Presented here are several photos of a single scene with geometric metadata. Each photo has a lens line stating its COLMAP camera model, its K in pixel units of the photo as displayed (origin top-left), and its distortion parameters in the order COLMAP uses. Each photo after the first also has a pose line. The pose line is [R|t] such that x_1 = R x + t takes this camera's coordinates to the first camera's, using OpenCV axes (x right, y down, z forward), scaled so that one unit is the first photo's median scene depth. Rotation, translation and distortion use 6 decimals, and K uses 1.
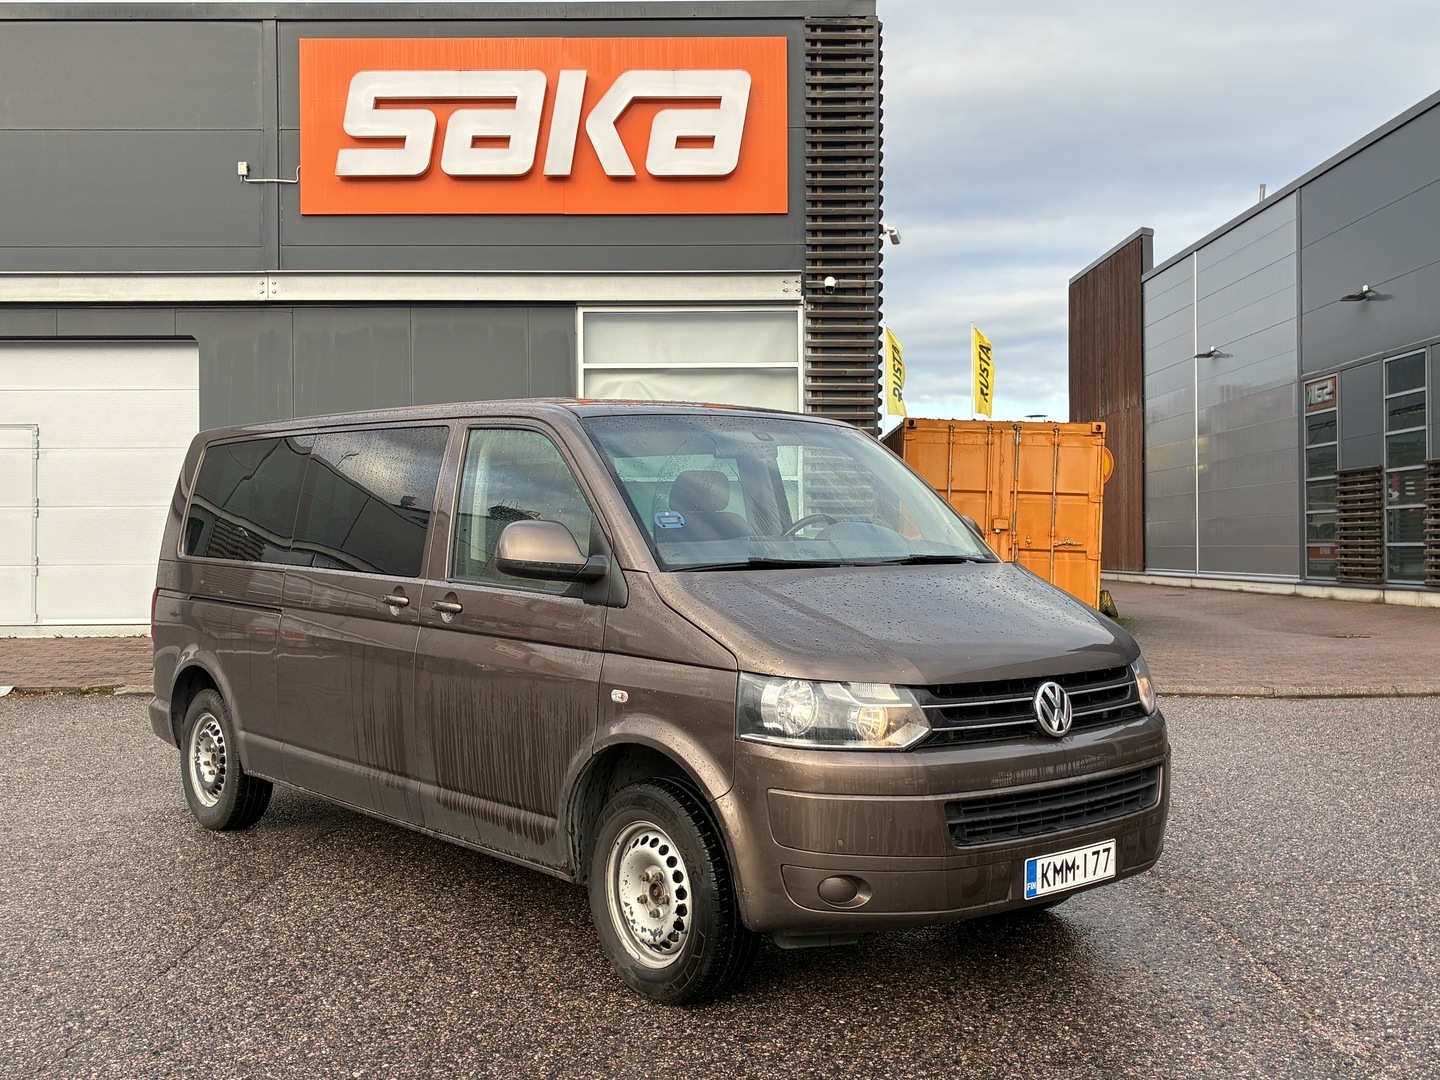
lens RADIAL K [[1533.1, 0, 708.1], [0, 1533.1, 539.7], [0, 0, 1]] dist [0.008124, 0.000000]
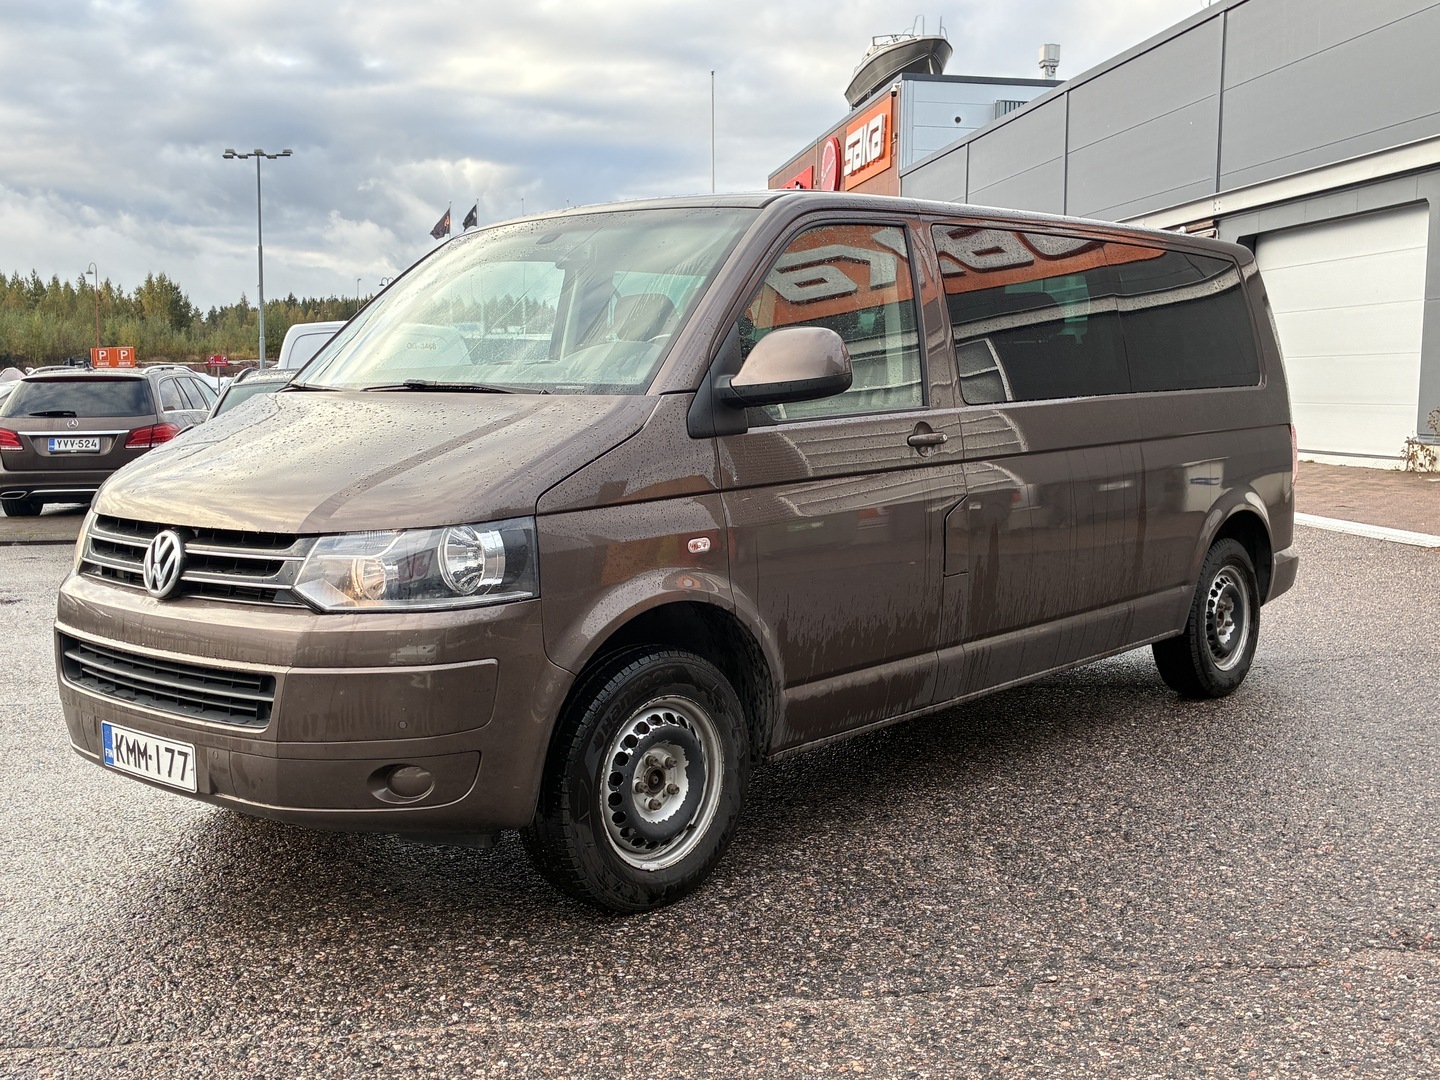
lens RADIAL K [[1533.1, 0, 726.5], [0, 1533.1, 550.0], [0, 0, 1]] dist [0.008124, 0.000000]
pose [[0.162184, 0.103813, -0.981285, 1.072986], [-0.002879, 0.994496, 0.104735, 0.015366], [0.986756, -0.014161, 0.161590, 1.156528]]
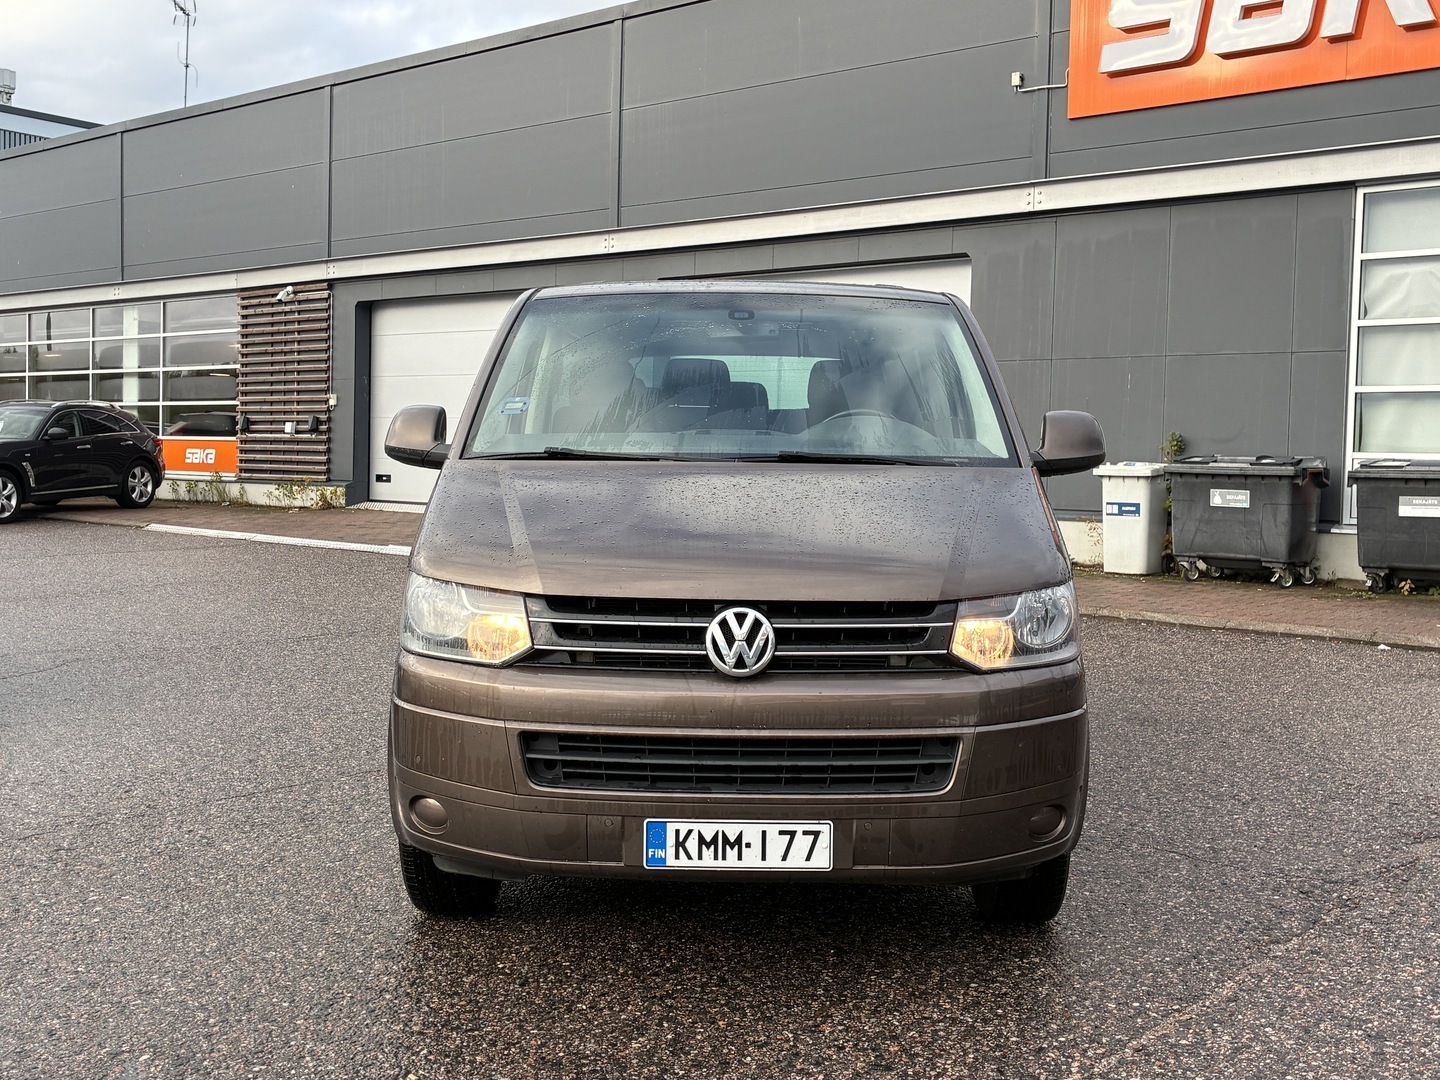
lens RADIAL K [[1533.1, 0, 730.9], [0, 1533.1, 541.2], [0, 0, 1]] dist [0.008124, 0.000000]
pose [[0.765801, 0.052799, -0.640907, 0.717362], [-0.021511, 0.998169, 0.056528, 0.014243], [0.642718, -0.029503, 0.765534, 0.393342]]
